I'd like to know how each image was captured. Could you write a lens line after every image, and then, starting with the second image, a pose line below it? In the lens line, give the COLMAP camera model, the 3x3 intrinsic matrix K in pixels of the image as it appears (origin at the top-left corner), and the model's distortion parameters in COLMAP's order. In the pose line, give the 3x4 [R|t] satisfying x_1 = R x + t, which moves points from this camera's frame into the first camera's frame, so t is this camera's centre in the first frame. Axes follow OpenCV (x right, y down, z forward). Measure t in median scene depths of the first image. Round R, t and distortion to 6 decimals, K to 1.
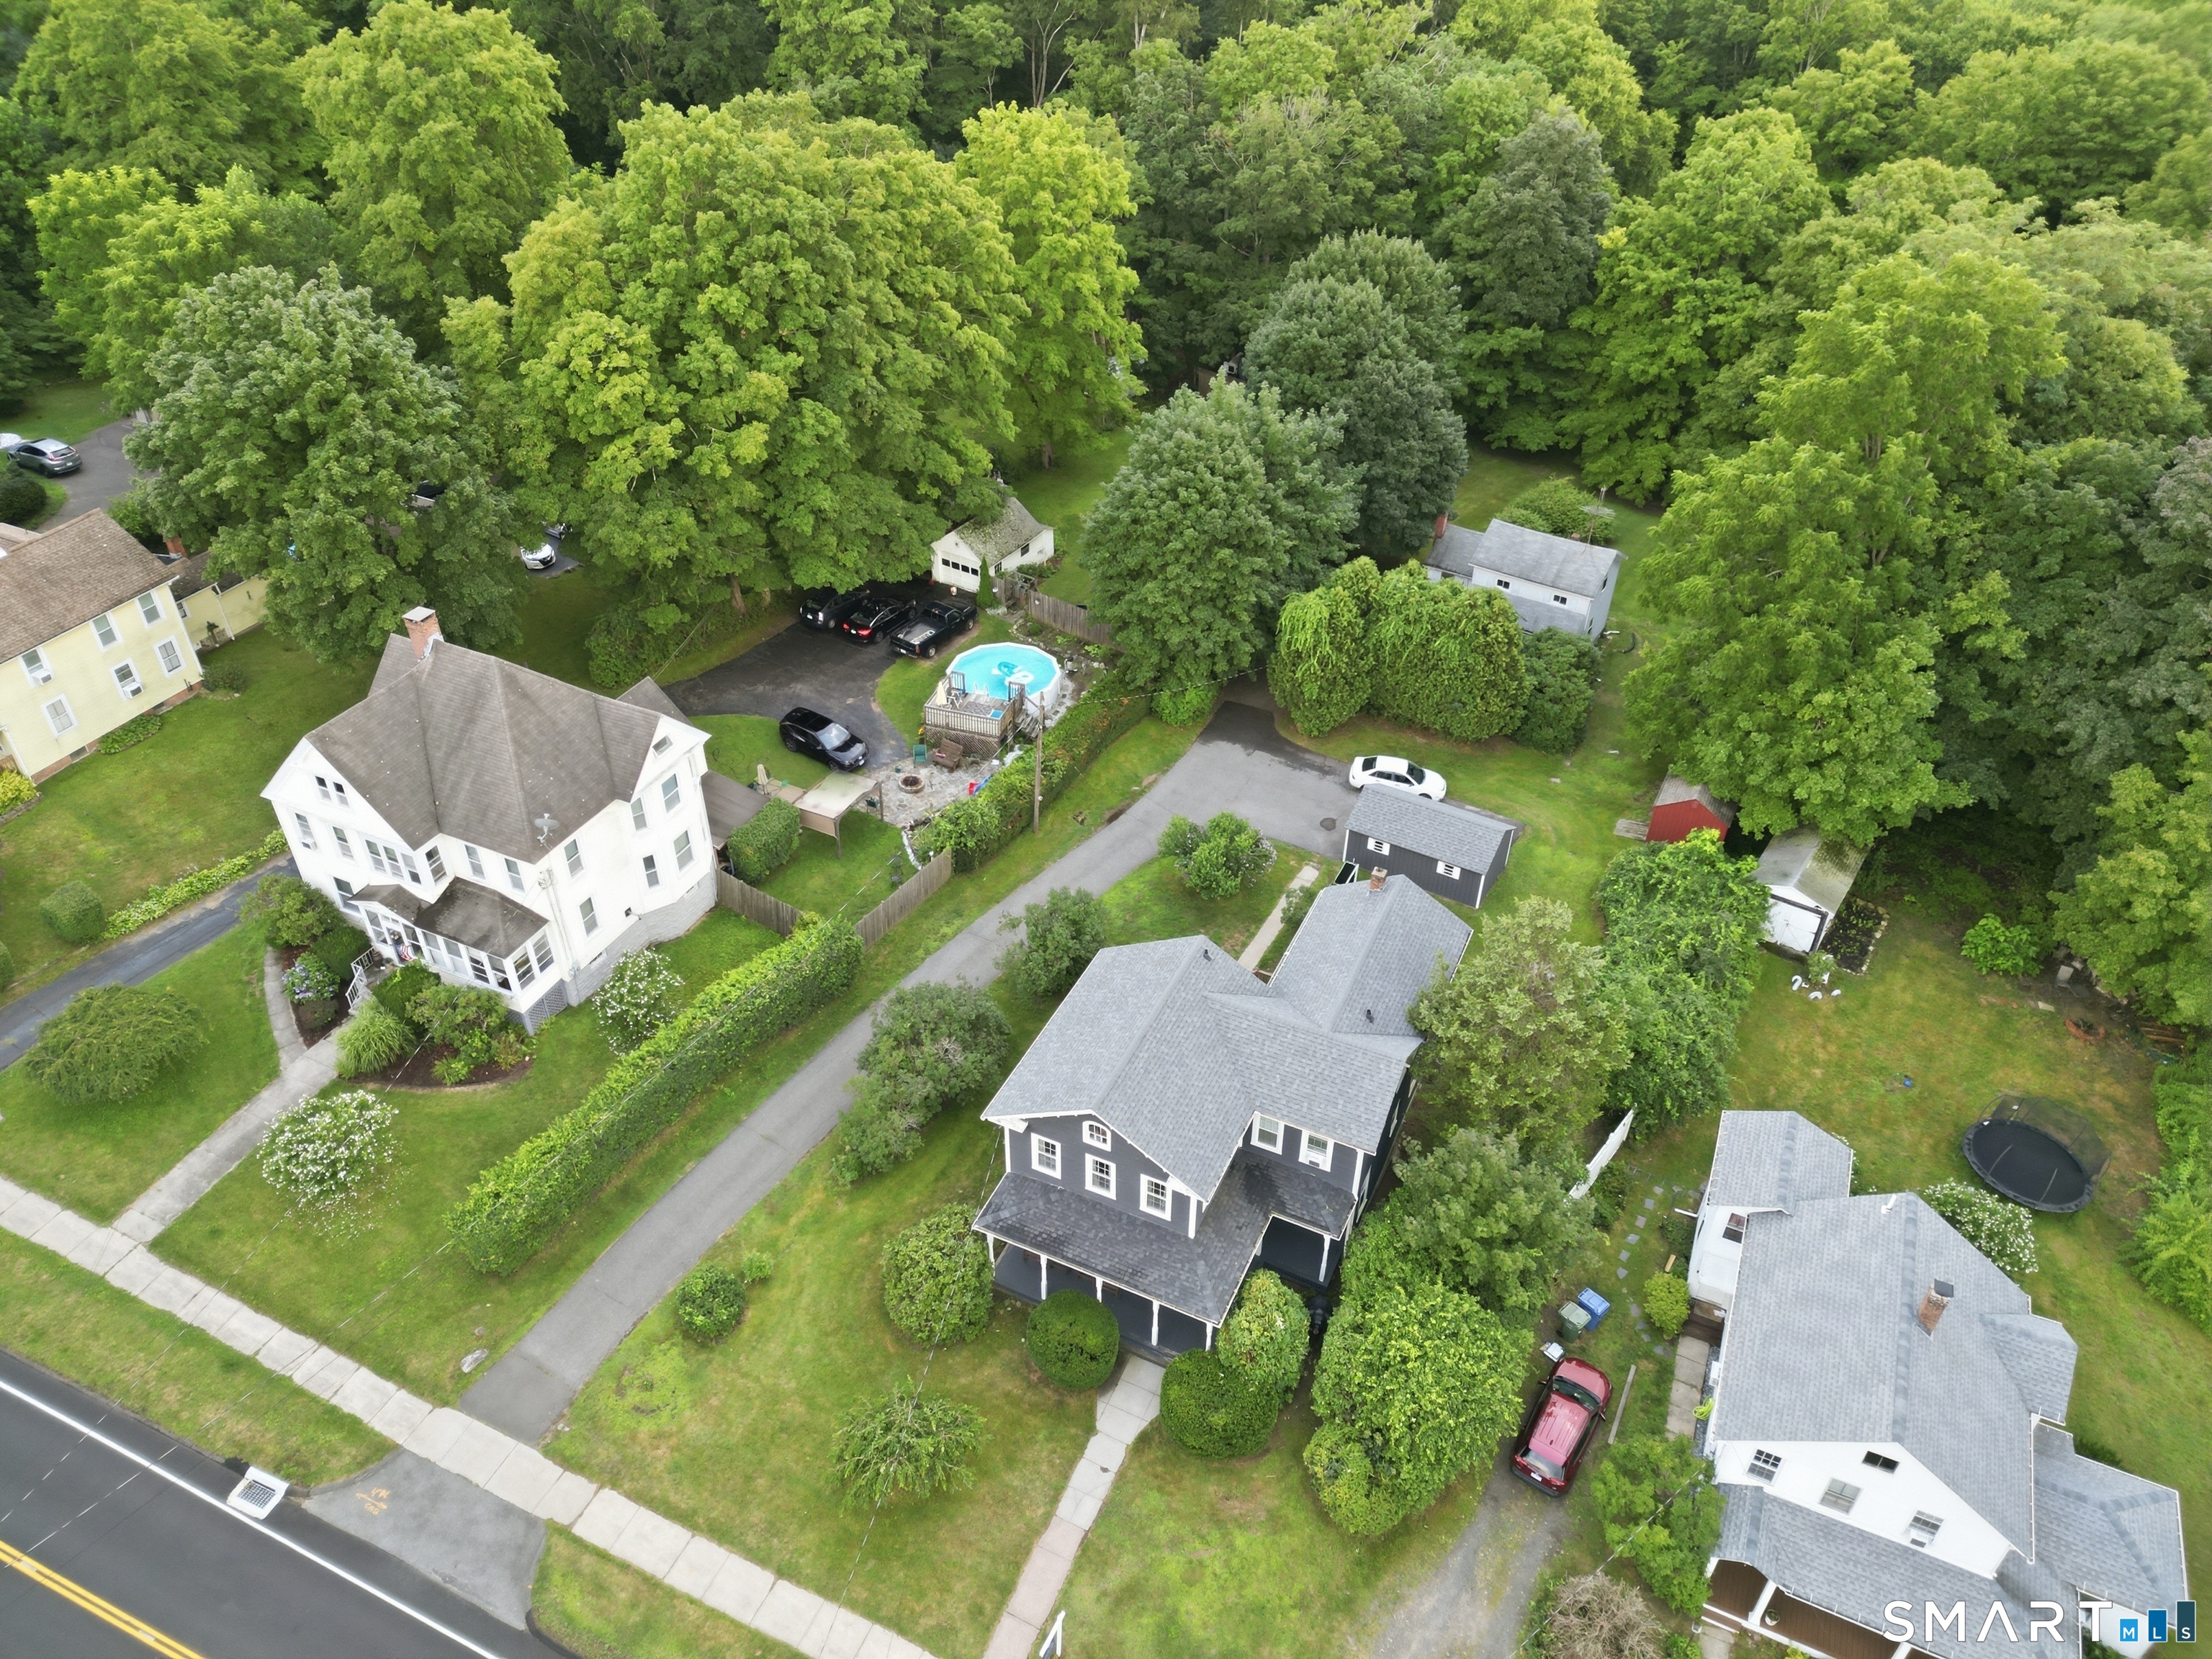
lens RADIAL K [[1540.1, 0, 1106.0], [0, 1540.1, 829.5], [0, 0, 1]] dist [0.095846, -0.117901]
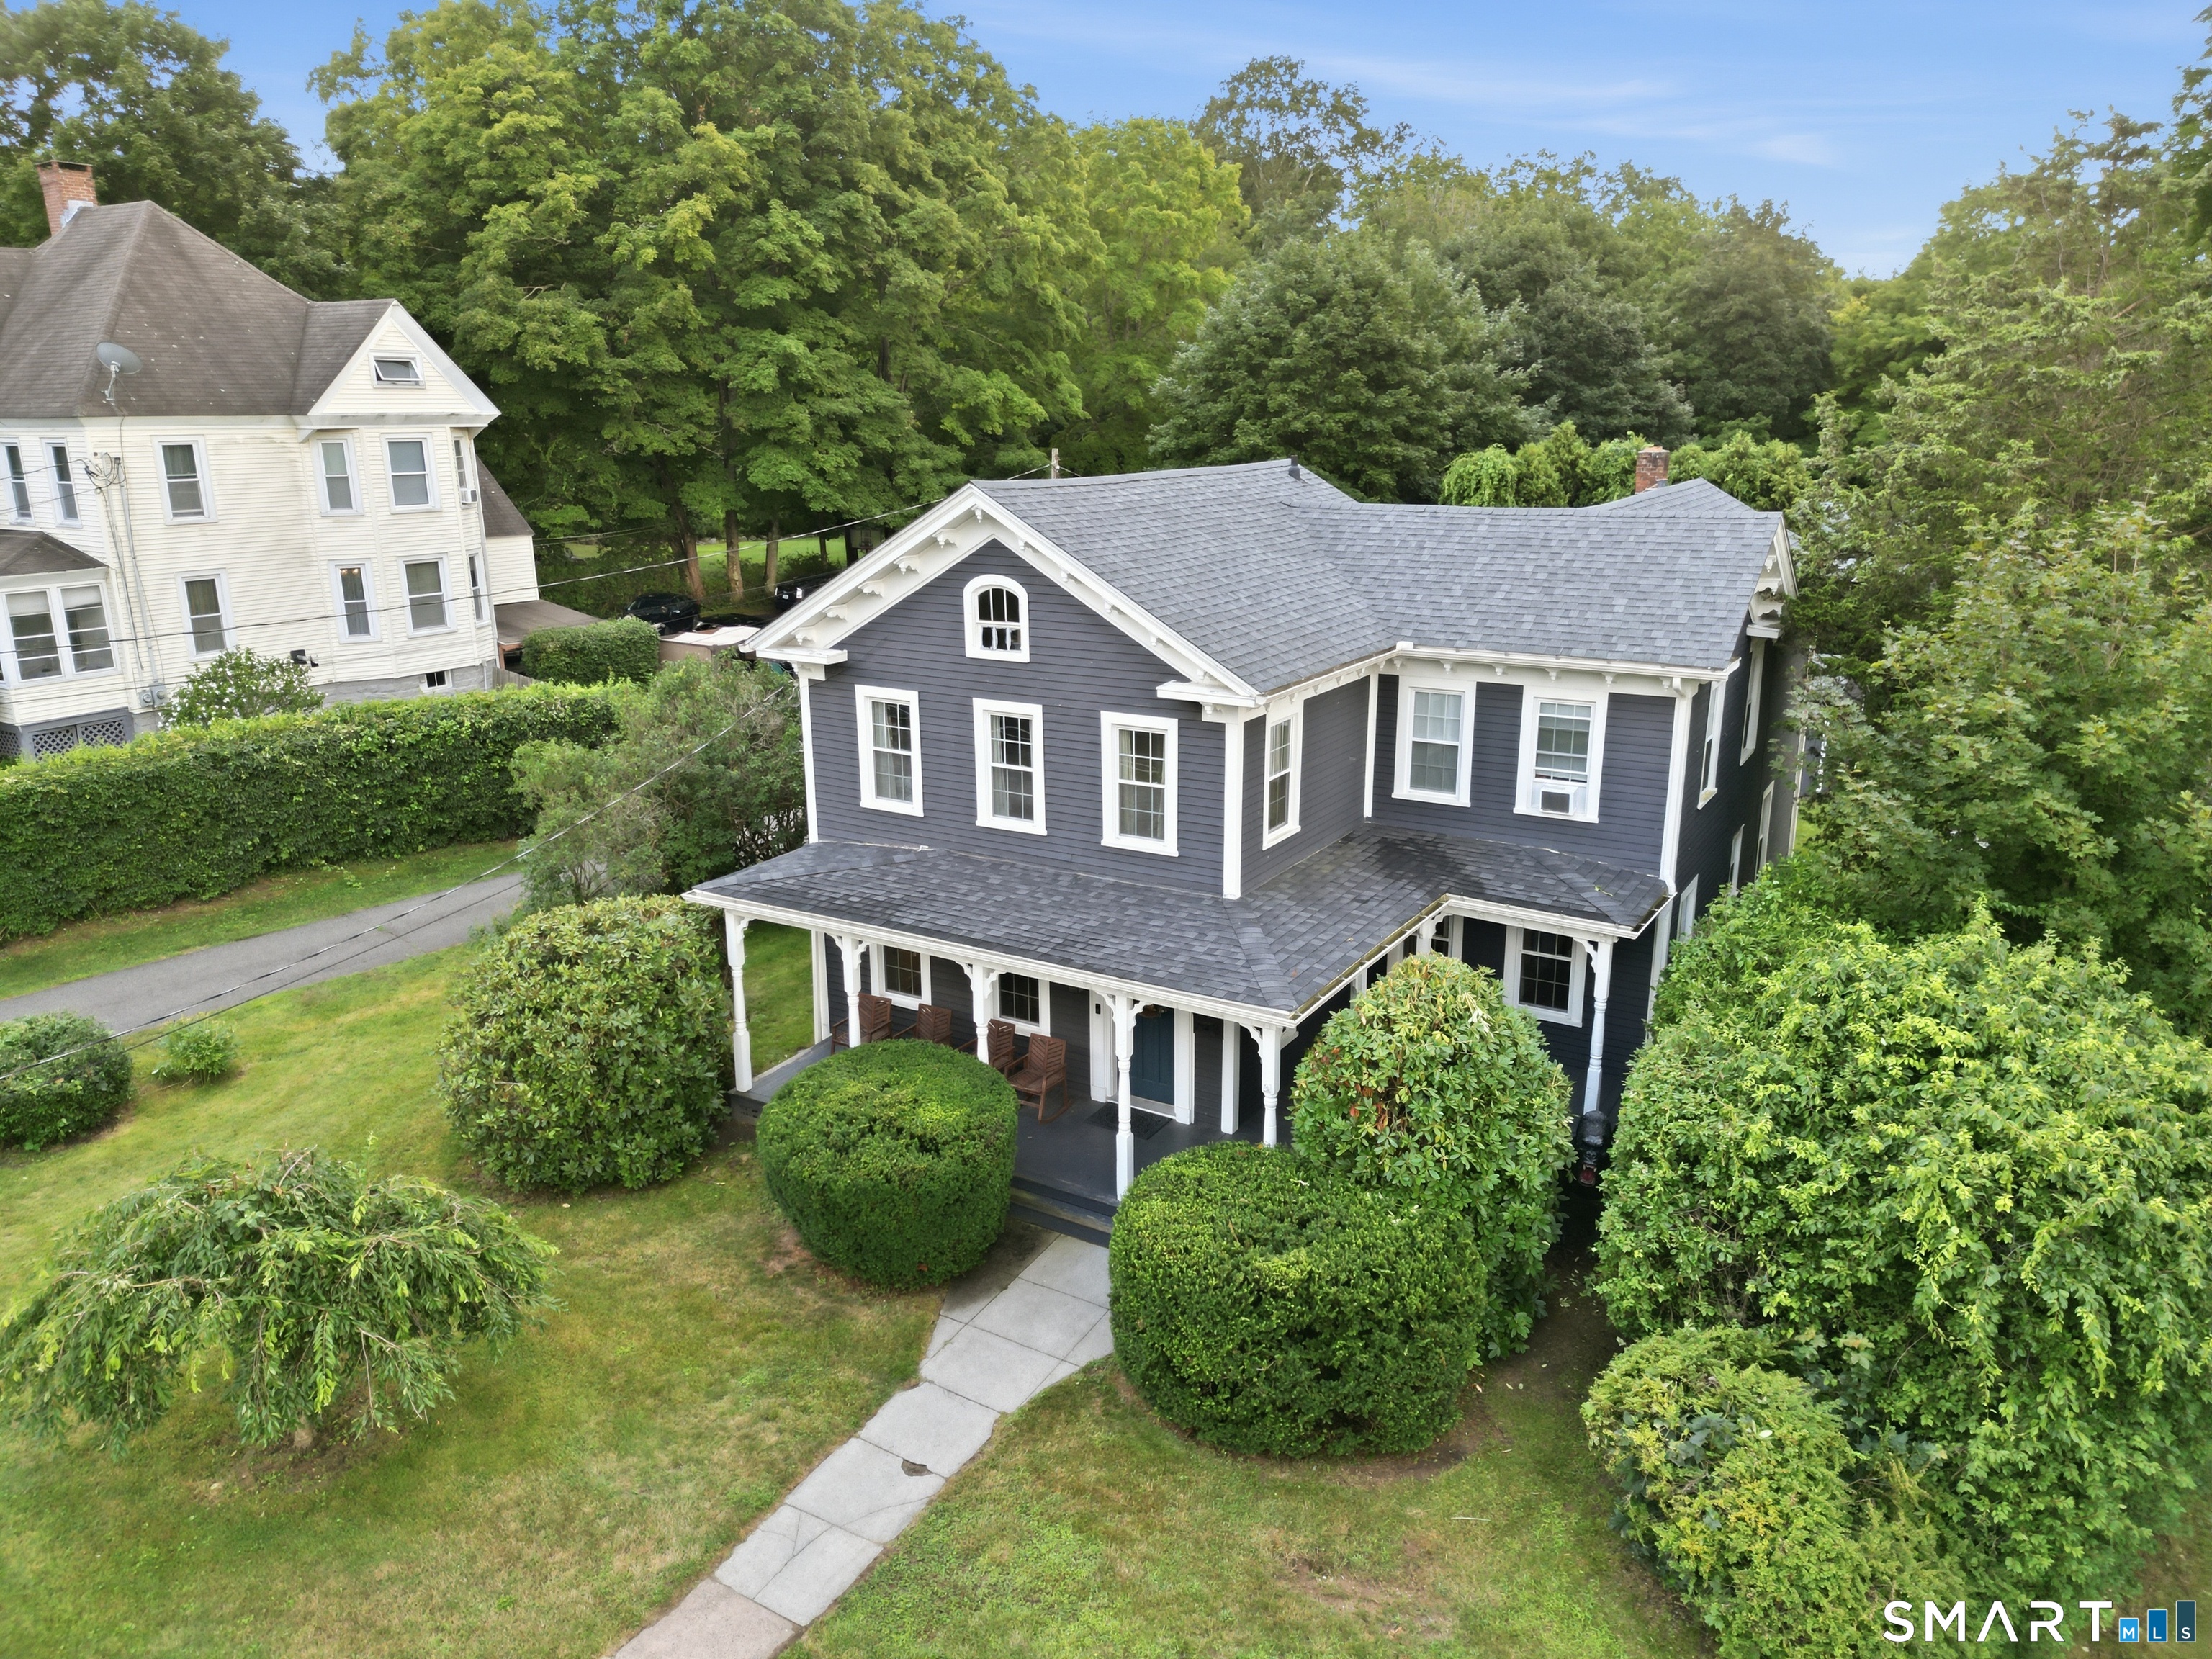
lens RADIAL K [[1540.1, 0, 1106.0], [0, 1540.1, 829.5], [0, 0, 1]] dist [0.095846, -0.117901]
pose [[0.994177, 0.013031, -0.106966, 0.063974], [-0.052546, 0.925266, -0.375661, 0.386887], [0.094076, 0.379094, 0.920563, 0.641092]]
